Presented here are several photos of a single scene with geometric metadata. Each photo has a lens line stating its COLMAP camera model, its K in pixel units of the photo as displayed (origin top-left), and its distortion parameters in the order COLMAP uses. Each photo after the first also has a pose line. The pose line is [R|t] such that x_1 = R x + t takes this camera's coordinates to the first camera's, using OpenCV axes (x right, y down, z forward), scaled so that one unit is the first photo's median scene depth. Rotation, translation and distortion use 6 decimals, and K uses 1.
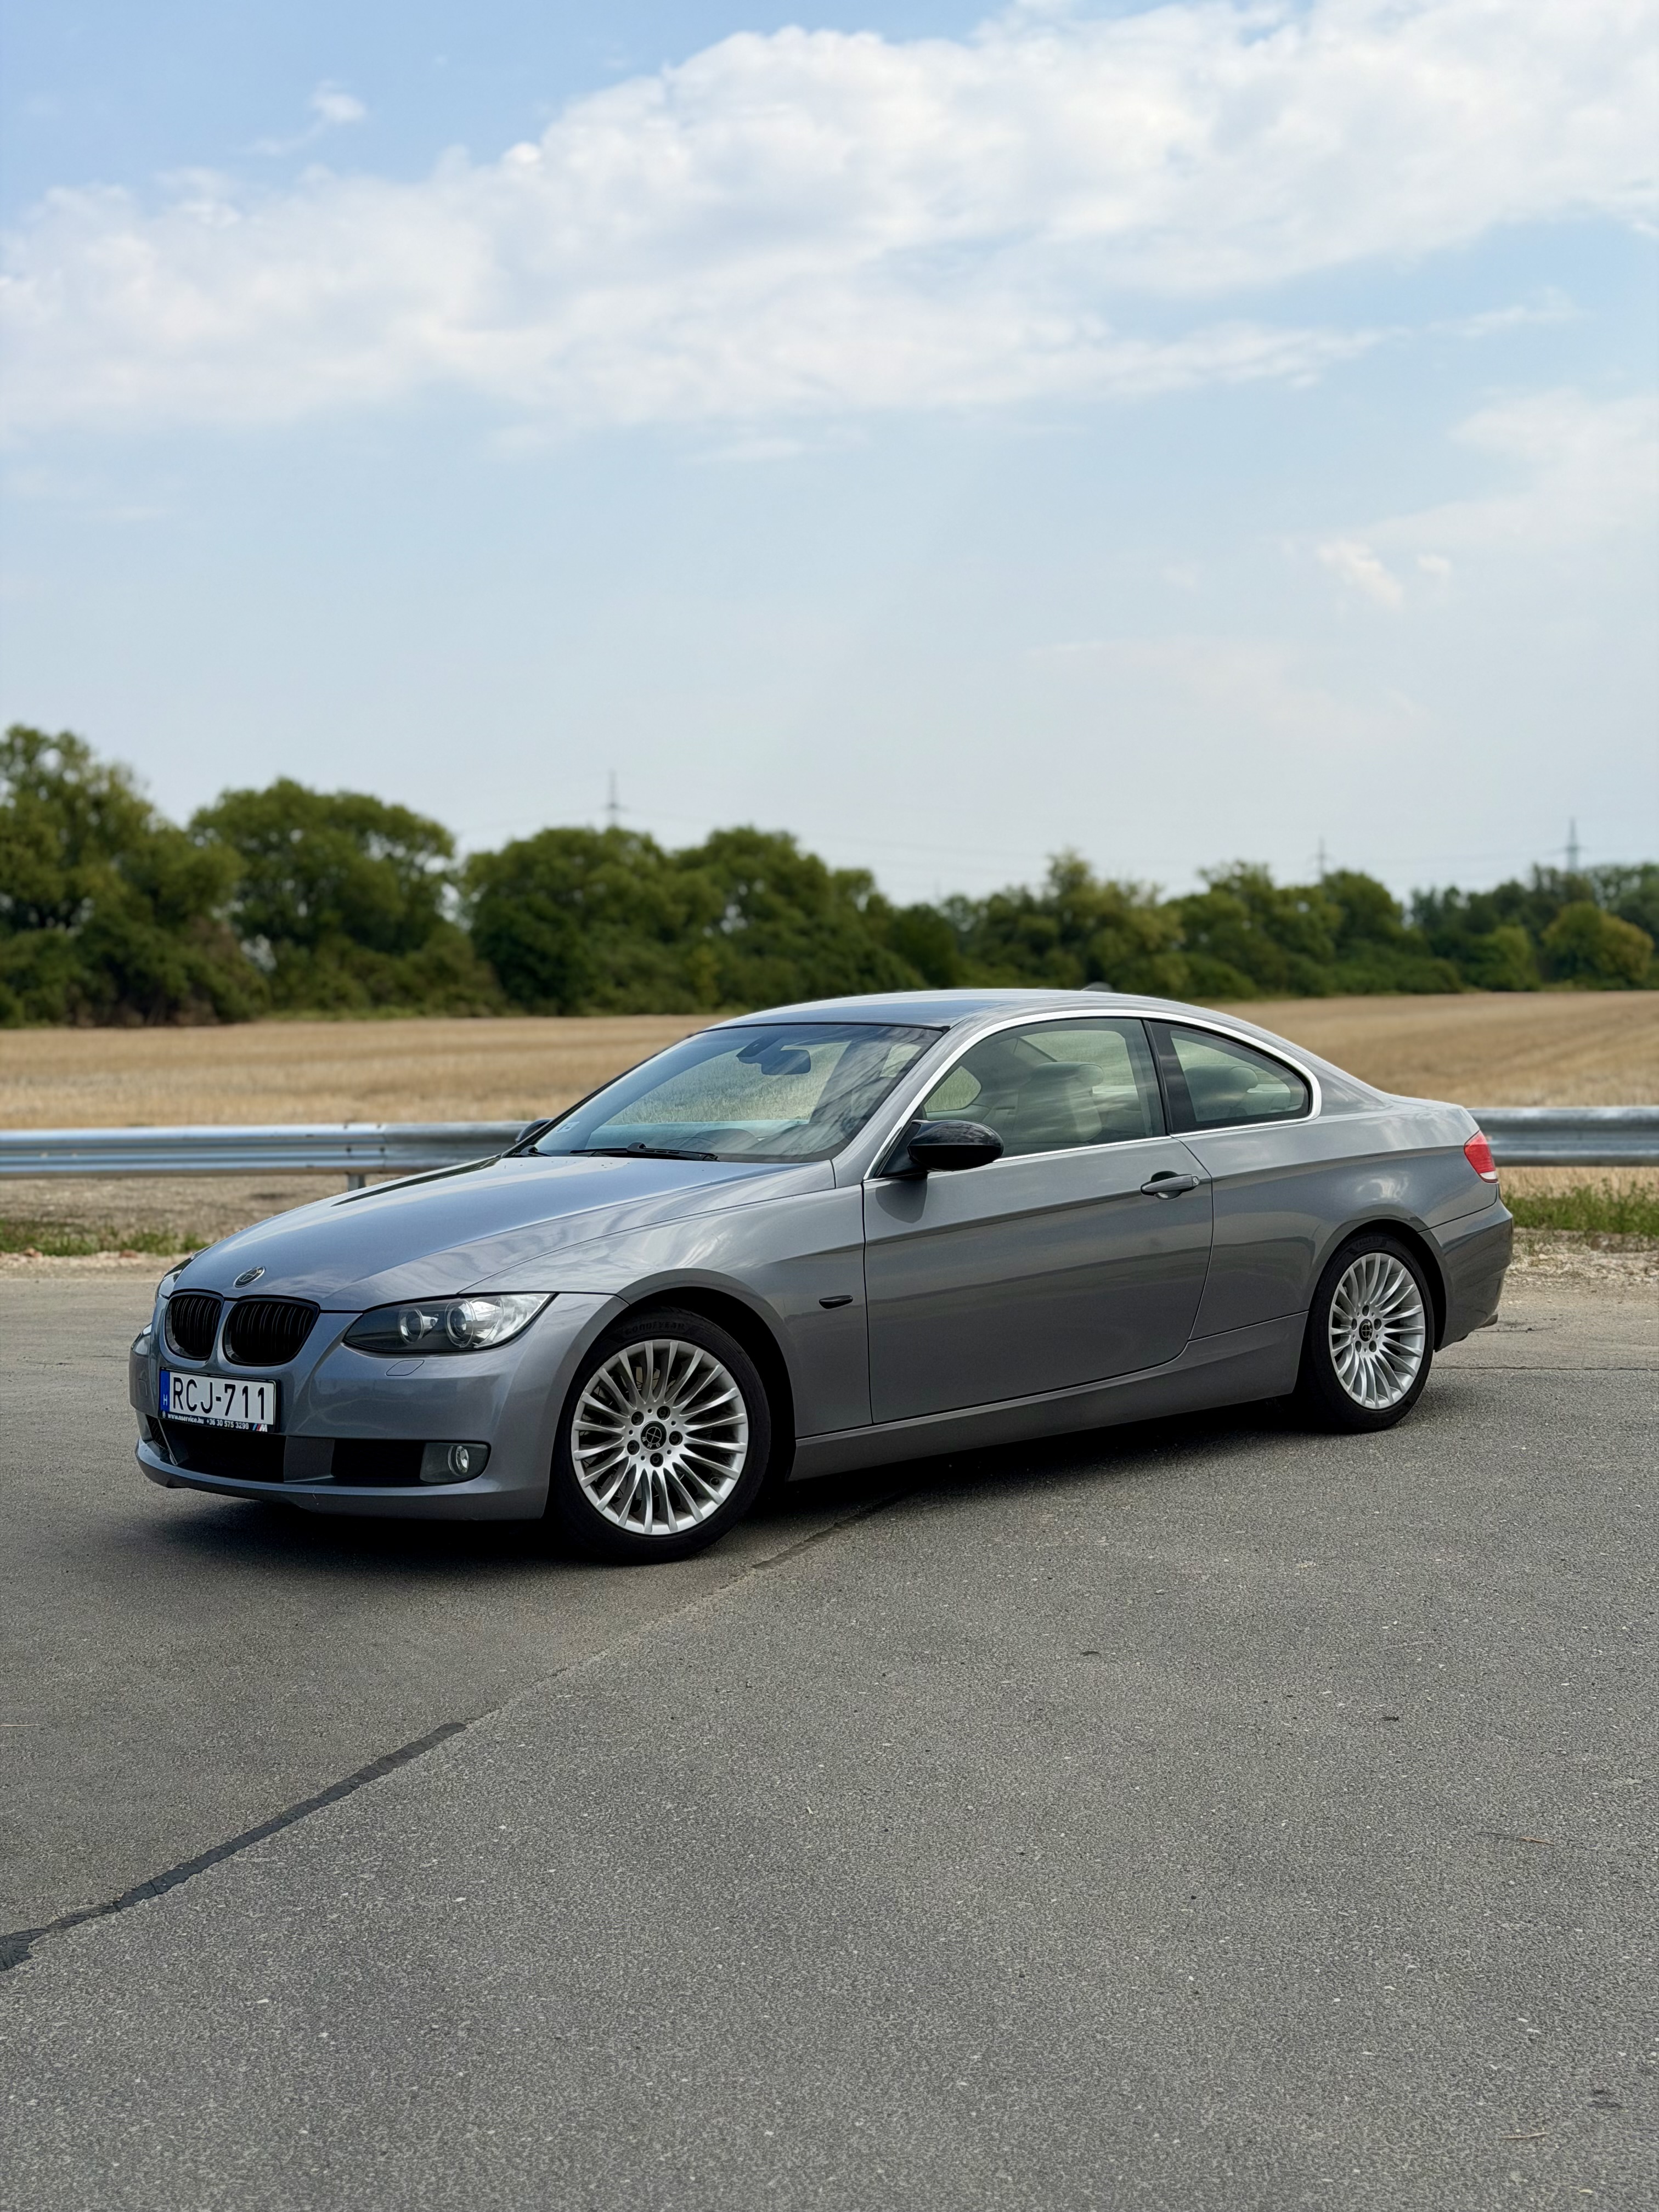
lens RADIAL K [[3094.4, 0, 814.3], [0, 3094.4, 1103.8], [0, 0, 1]] dist [0.121743, 0.000000]
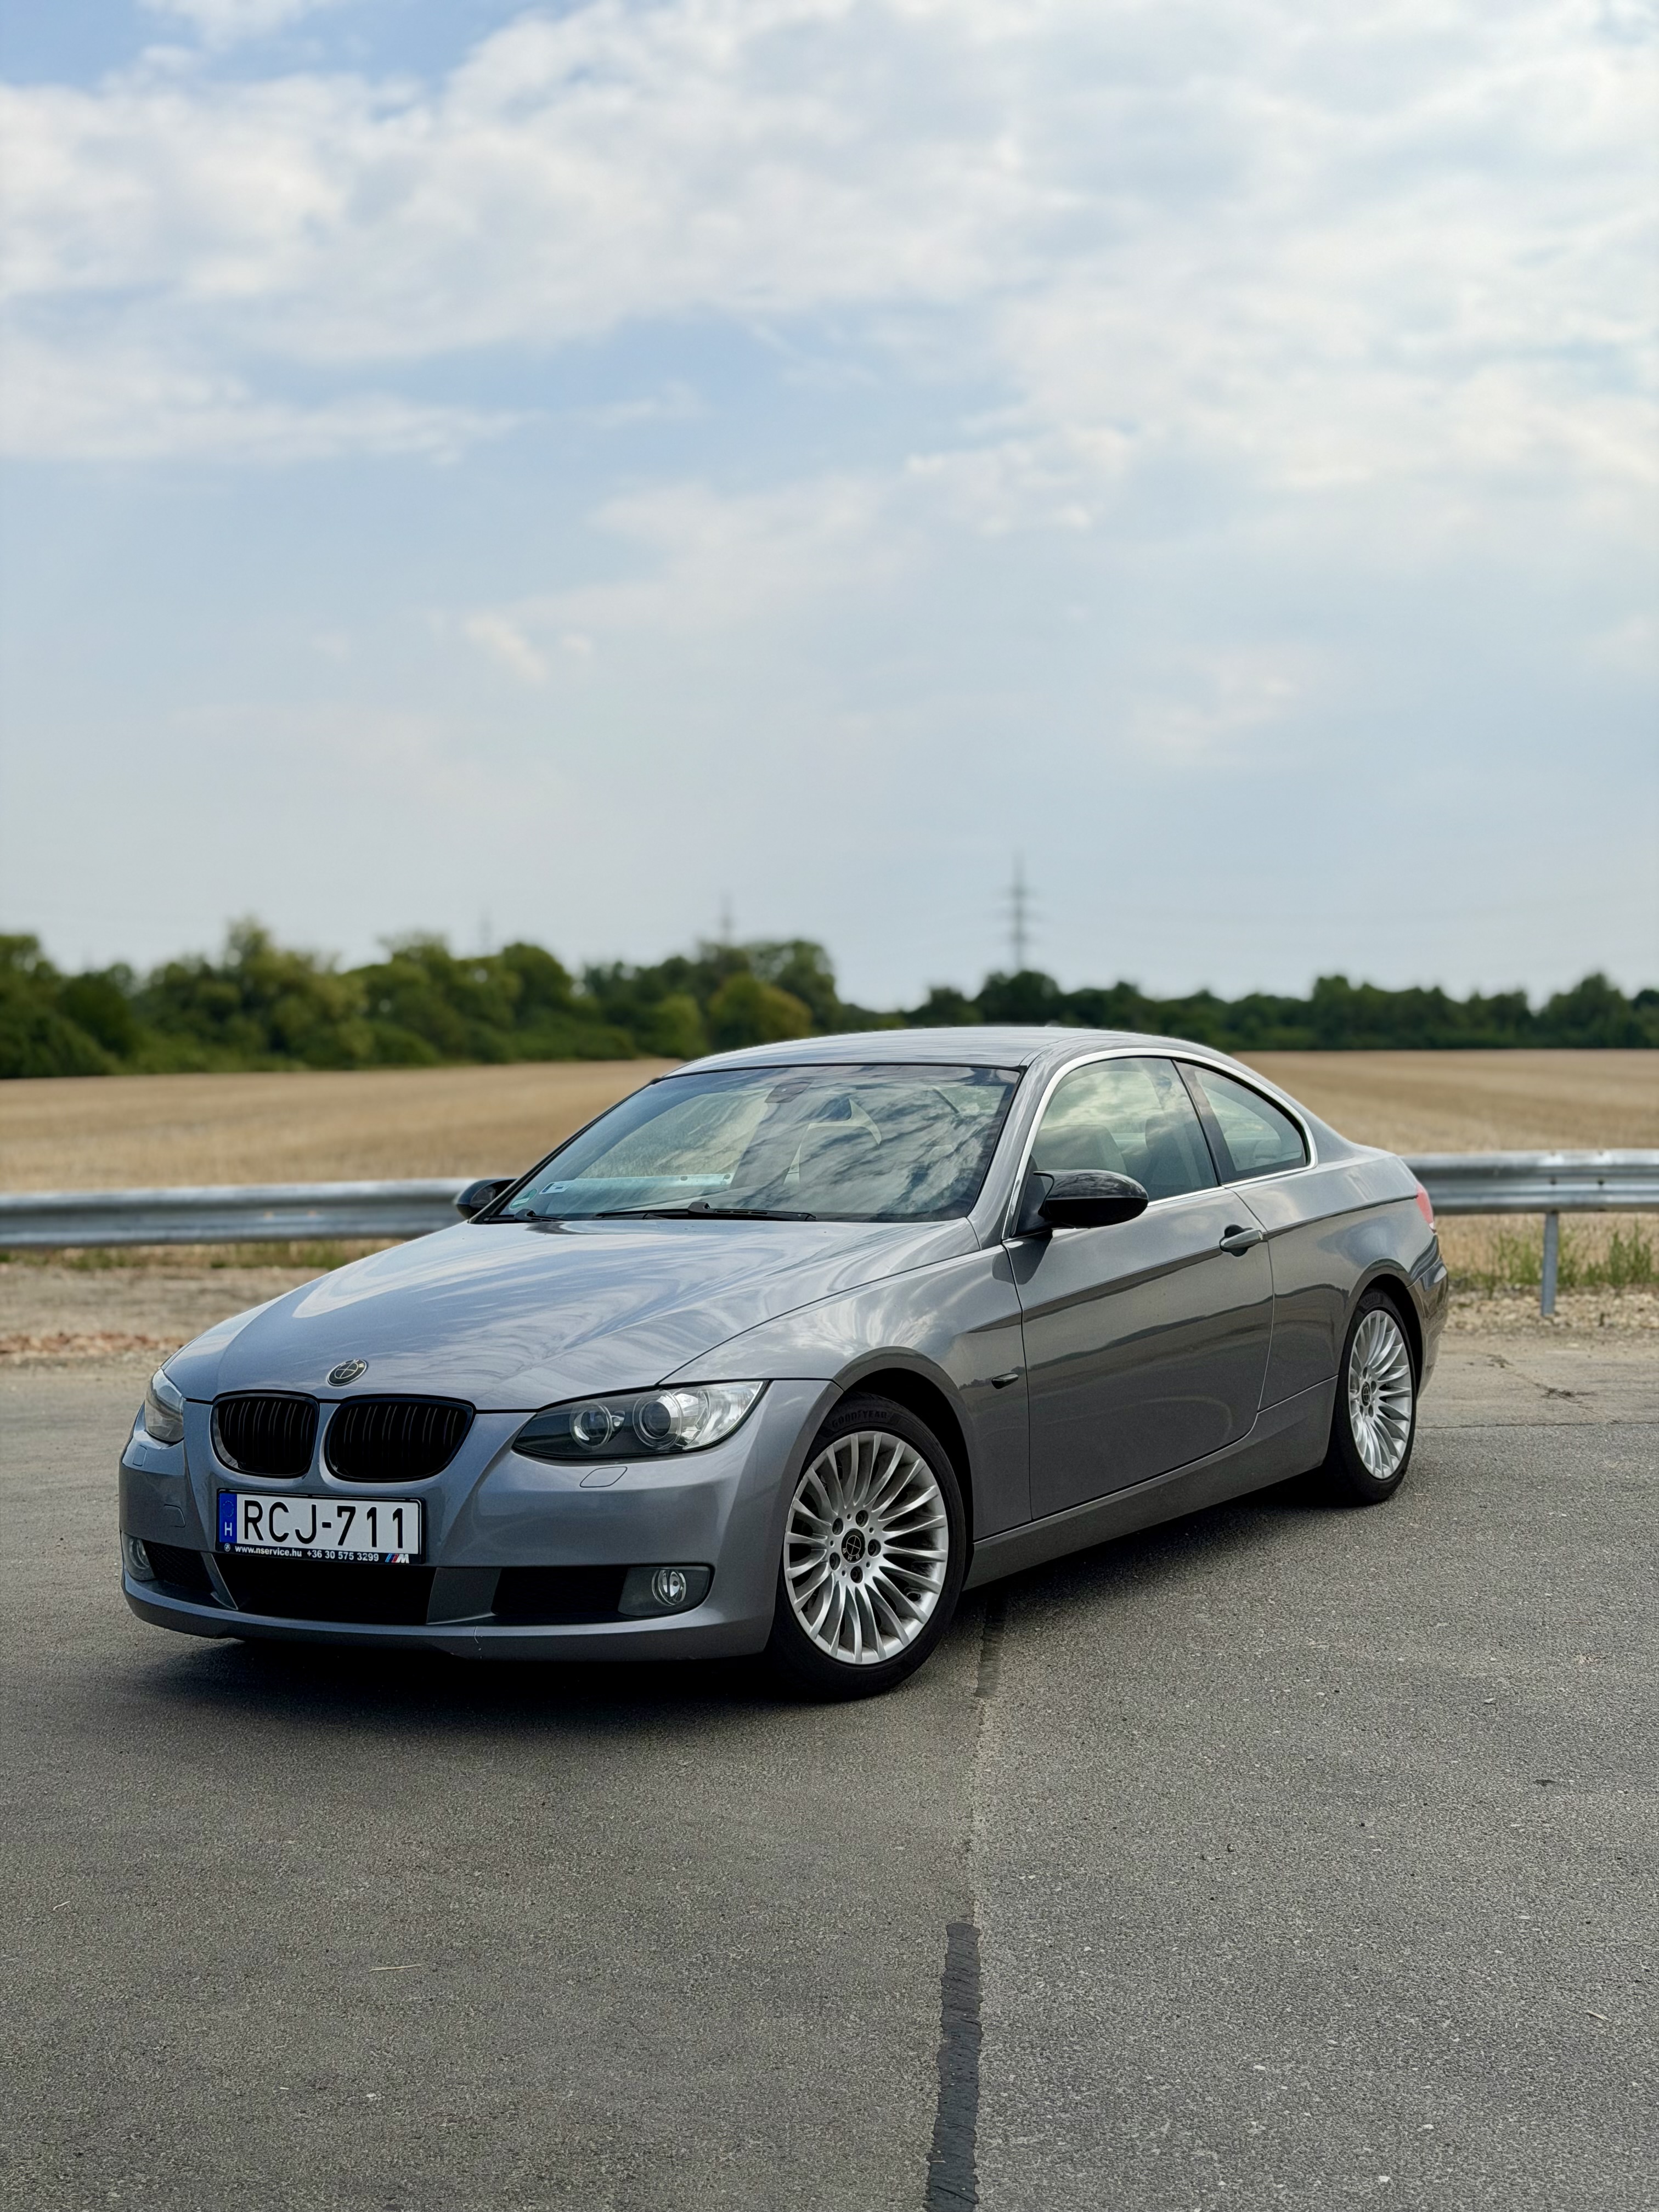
lens RADIAL K [[3094.4, 0, 836.9], [0, 3094.4, 1120.4], [0, 0, 1]] dist [0.121743, 0.000000]
pose [[0.962025, -0.008849, 0.272816, -0.259406], [0.013505, 0.999793, -0.015192, 0.003506], [-0.272626, 0.018299, 0.961946, 0.168859]]
